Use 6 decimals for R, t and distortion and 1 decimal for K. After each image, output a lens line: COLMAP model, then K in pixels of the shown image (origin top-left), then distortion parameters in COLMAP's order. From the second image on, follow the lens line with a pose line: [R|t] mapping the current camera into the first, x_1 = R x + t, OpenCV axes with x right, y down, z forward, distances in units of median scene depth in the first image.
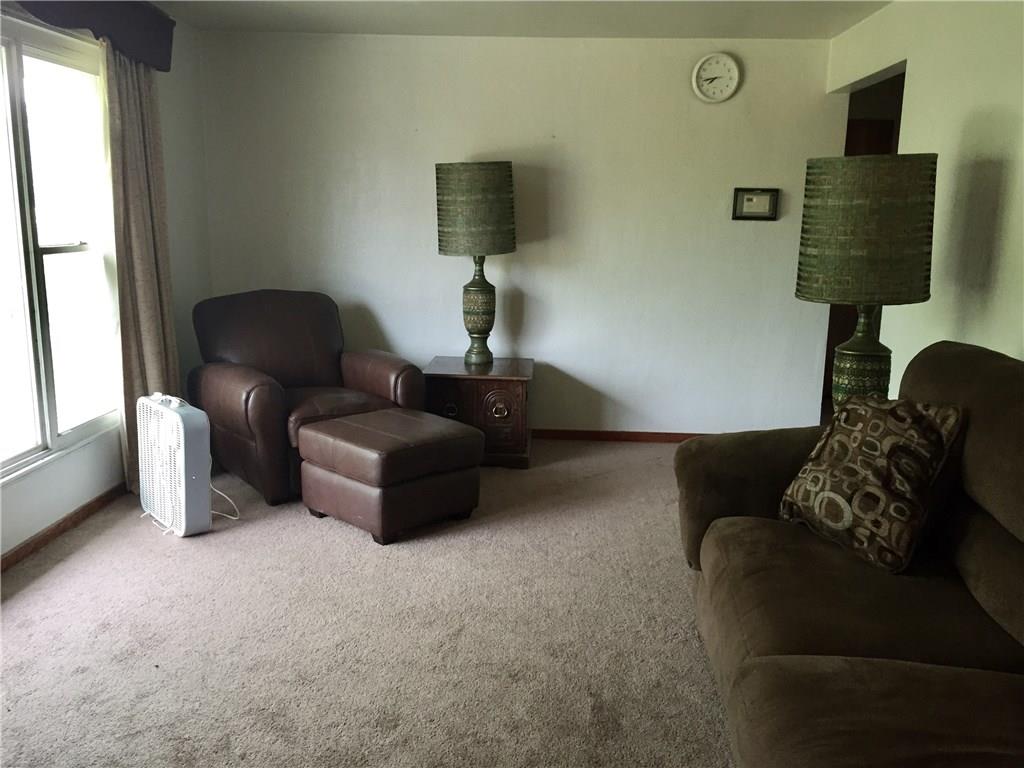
lens RADIAL K [[888.5, 0, 512.0], [0, 888.5, 384.0], [0, 0, 1]] dist [0.089869, -0.160353]
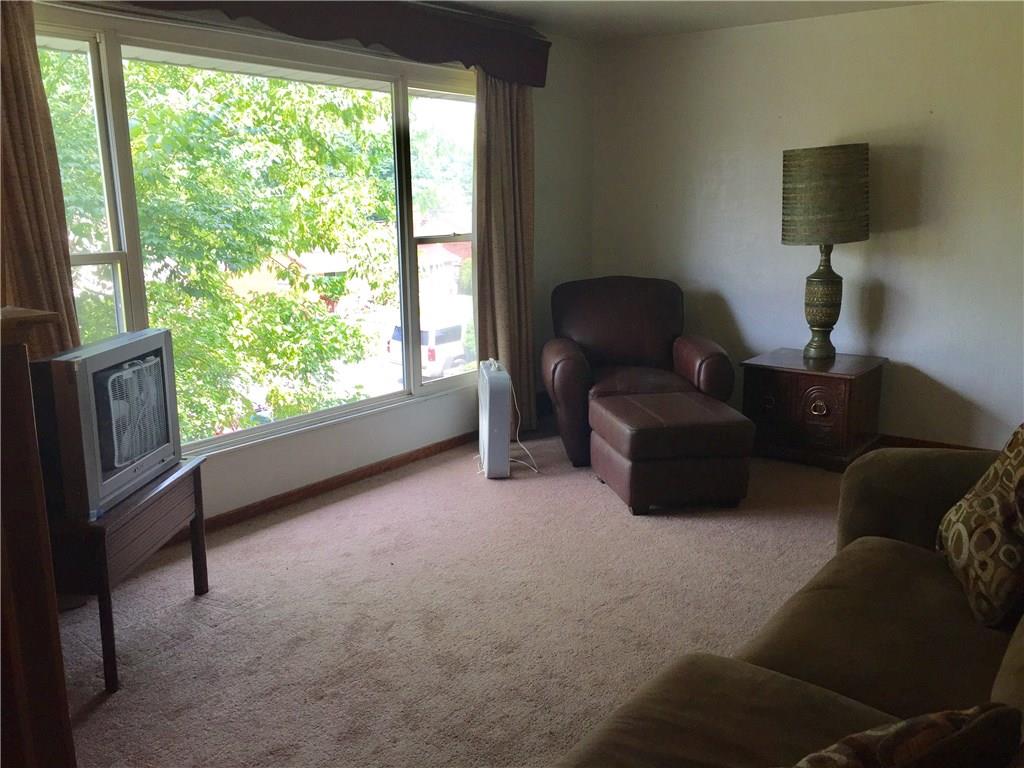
lens RADIAL K [[888.5, 0, 512.0], [0, 888.5, 384.0], [0, 0, 1]] dist [0.089869, -0.160353]
pose [[0.815396, 0.093865, -0.571243, 0.313652], [-0.087227, 0.995423, 0.039057, -0.005337], [0.572294, 0.017981, 0.819851, 0.031238]]
